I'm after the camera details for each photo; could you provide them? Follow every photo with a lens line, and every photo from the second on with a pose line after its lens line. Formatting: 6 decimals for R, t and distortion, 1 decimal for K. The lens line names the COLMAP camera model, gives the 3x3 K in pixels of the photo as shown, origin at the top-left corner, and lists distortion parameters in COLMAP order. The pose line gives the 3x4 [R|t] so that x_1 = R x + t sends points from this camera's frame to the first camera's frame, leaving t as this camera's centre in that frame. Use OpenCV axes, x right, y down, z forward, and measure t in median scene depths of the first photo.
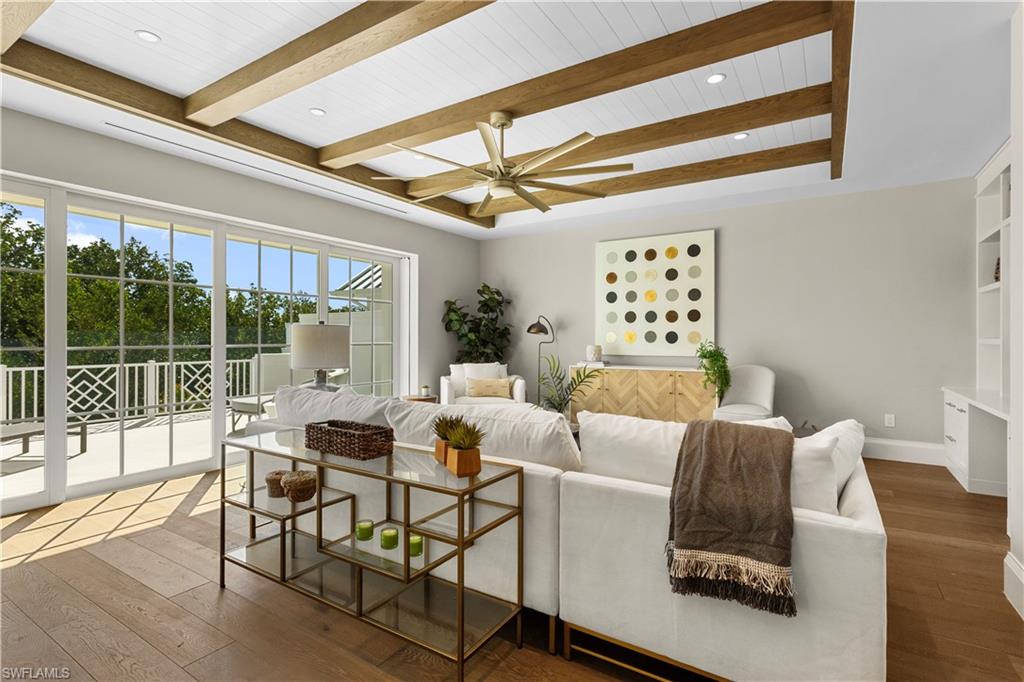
lens RADIAL K [[475.3, 0, 512.0], [0, 475.3, 341.0], [0, 0, 1]] dist [0.023491, -0.000126]
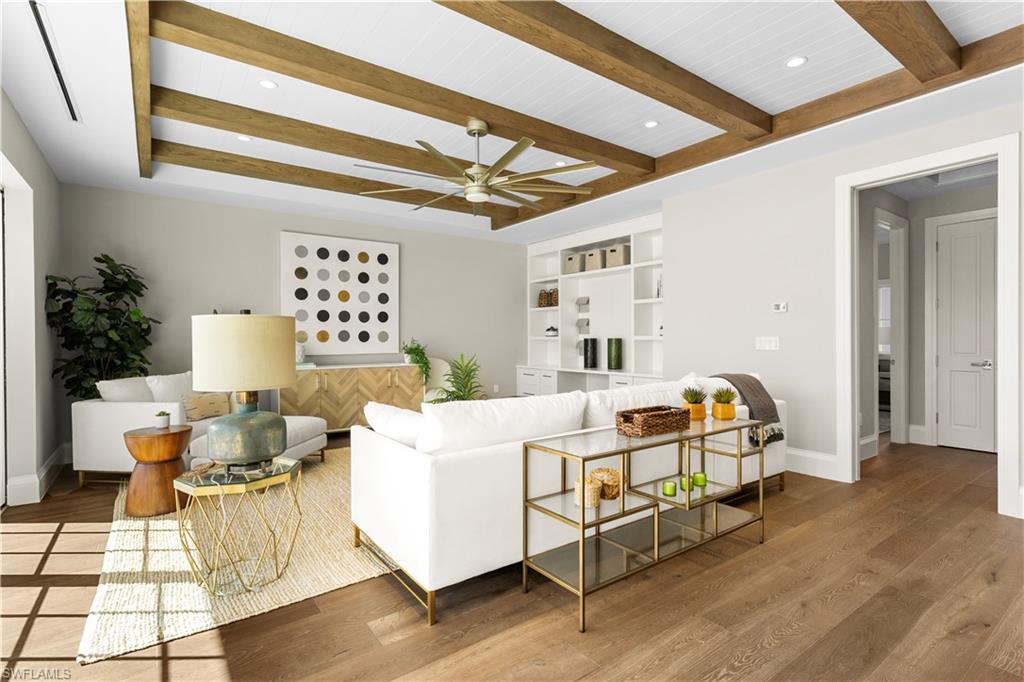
lens RADIAL K [[484.4, 0, 483.4], [0, 484.4, 340.4], [0, 0, 1]] dist [-0.002562, -0.000336]
pose [[0.417822, -0.008307, 0.908491, -0.543740], [0.012767, 0.999913, 0.003271, 0.001144], [-0.908439, 0.010232, 0.417892, 0.301495]]
